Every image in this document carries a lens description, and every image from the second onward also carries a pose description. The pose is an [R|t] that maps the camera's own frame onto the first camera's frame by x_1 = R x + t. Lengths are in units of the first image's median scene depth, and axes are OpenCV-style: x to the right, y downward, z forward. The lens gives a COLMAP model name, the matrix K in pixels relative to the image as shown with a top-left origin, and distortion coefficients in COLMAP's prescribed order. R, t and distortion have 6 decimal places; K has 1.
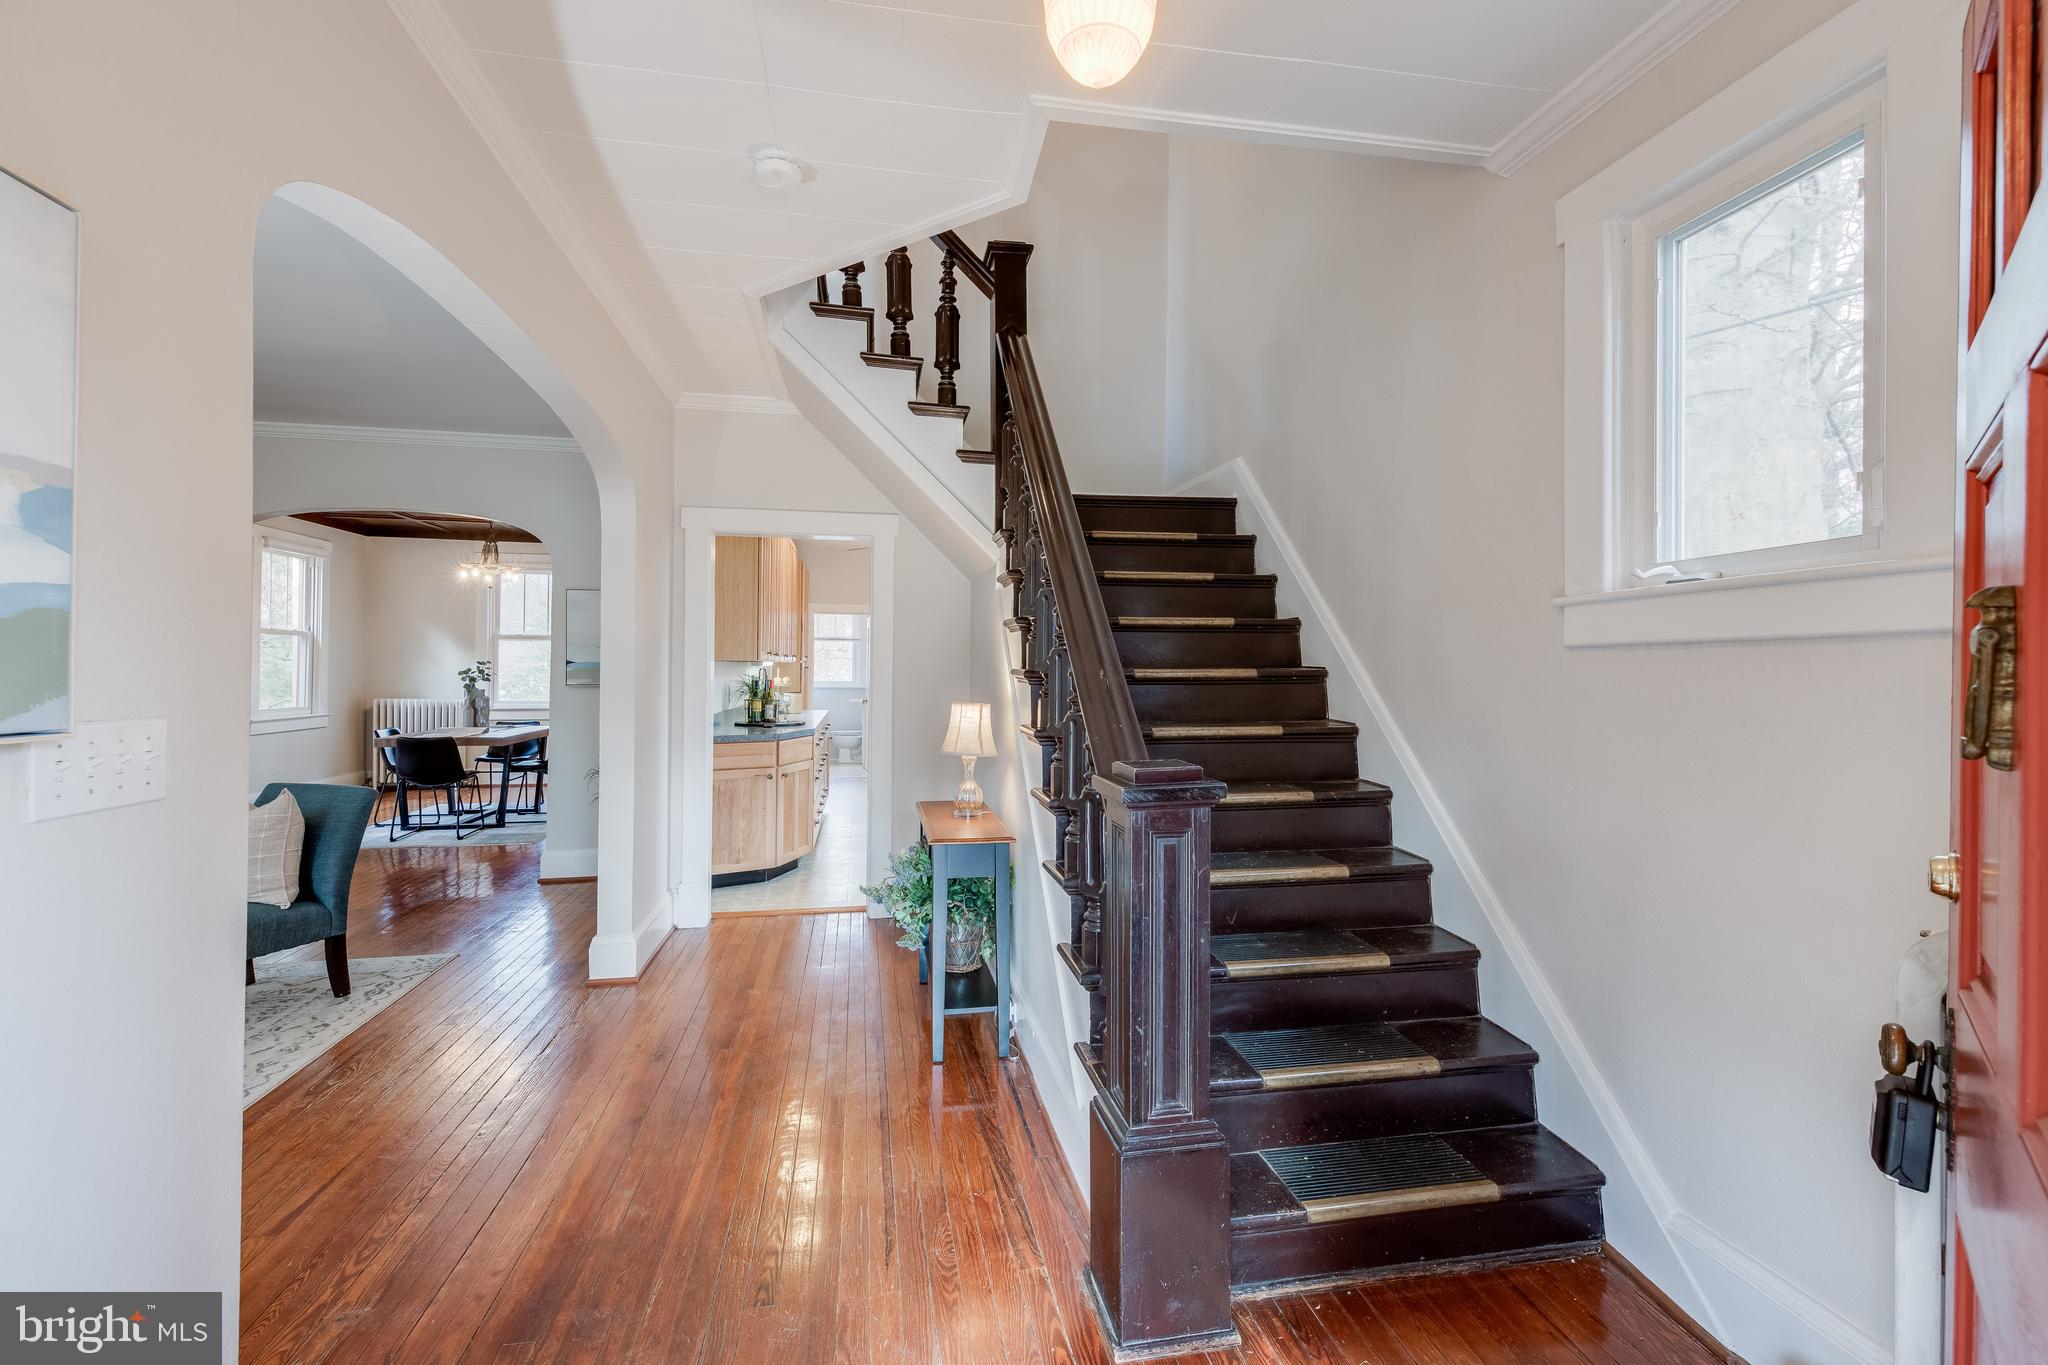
lens RADIAL K [[897.5, 0, 1023.9], [0, 897.5, 667.3], [0, 0, 1]] dist [0.016217, -0.011802]
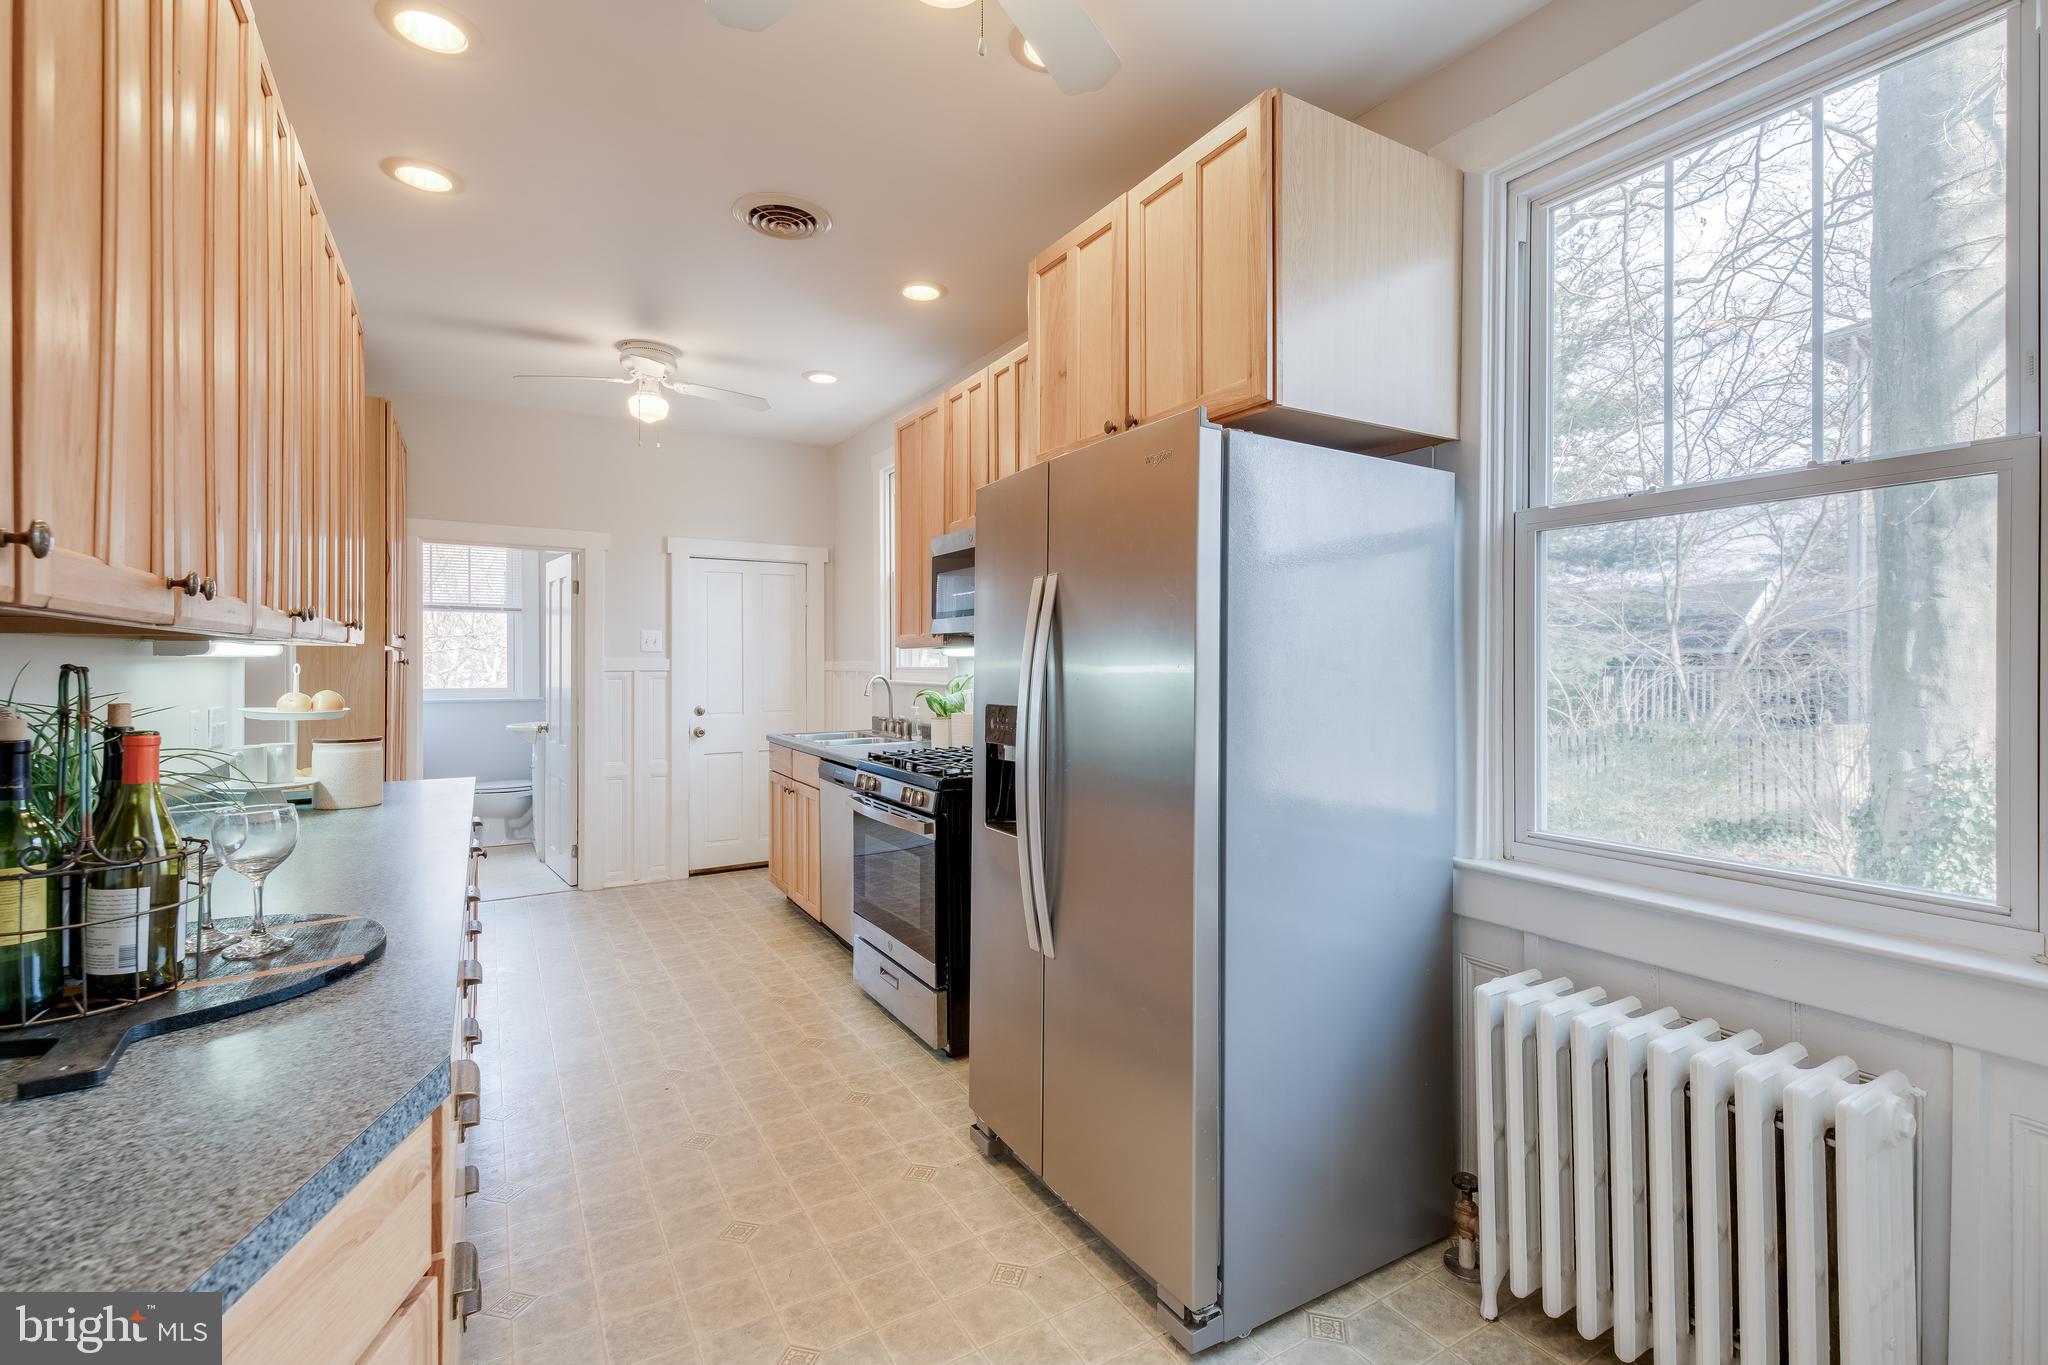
lens RADIAL K [[897.5, 0, 1023.9], [0, 897.5, 667.3], [0, 0, 1]] dist [0.016217, -0.011802]
pose [[0.936259, -0.002615, 0.351300, -0.105802], [0.000708, 0.999984, 0.005558, 0.002399], [-0.351309, -0.004955, 0.936246, 0.452046]]
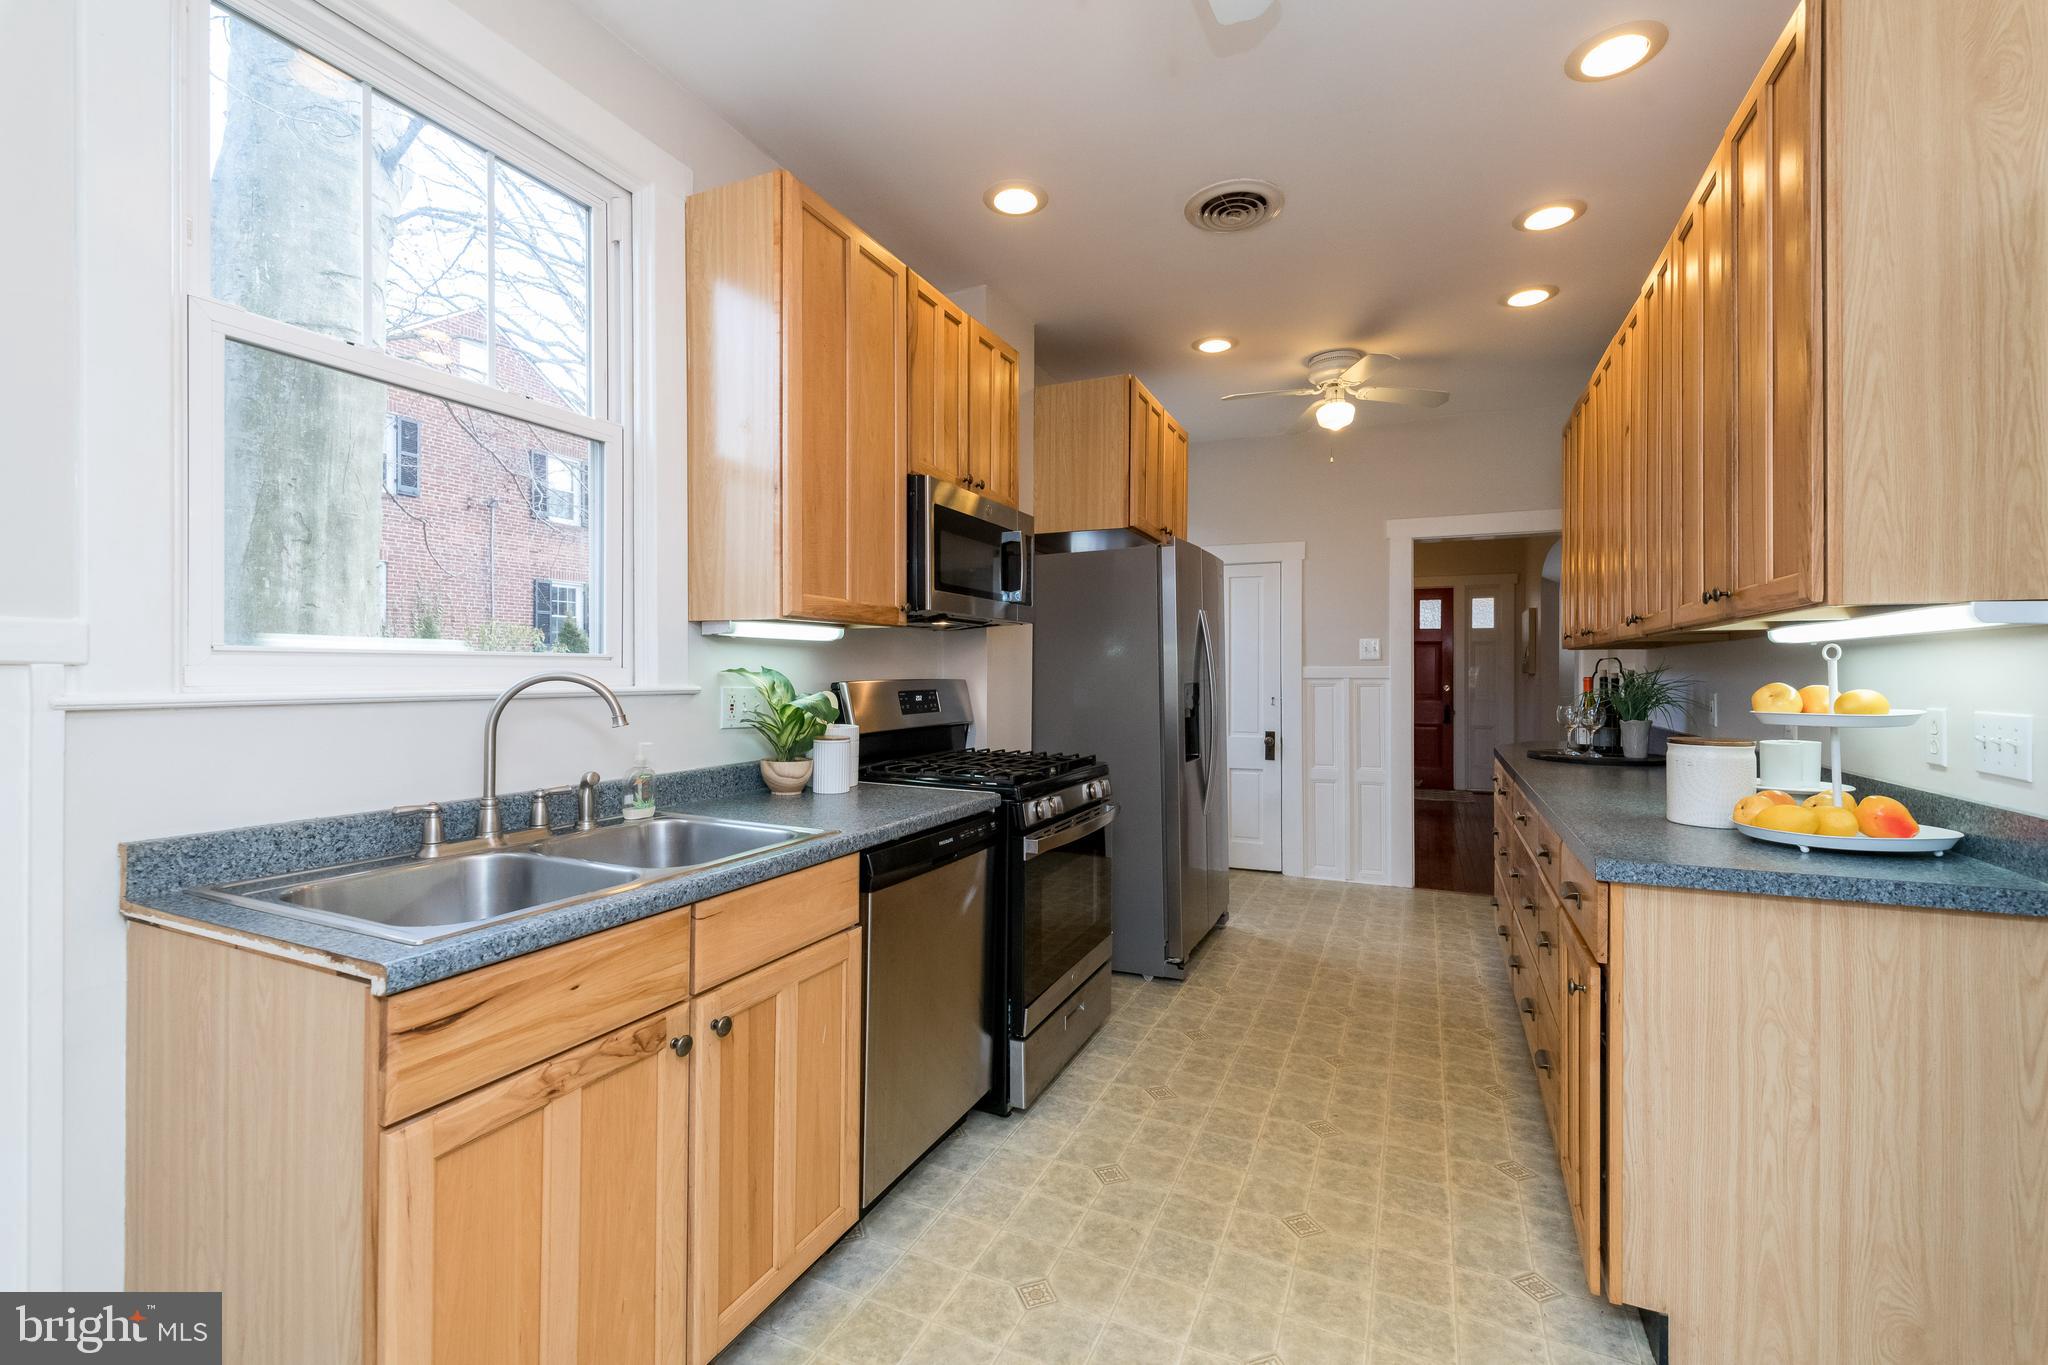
lens RADIAL K [[864.0, 0, 1020.4], [0, 864.0, 669.3], [0, 0, 1]] dist [0.001303, -0.009870]
pose [[-0.816975, -0.002244, 0.576669, -0.253332], [-0.004092, 0.999990, -0.001907, 0.014452], [-0.576659, -0.003918, -0.816976, 1.557064]]
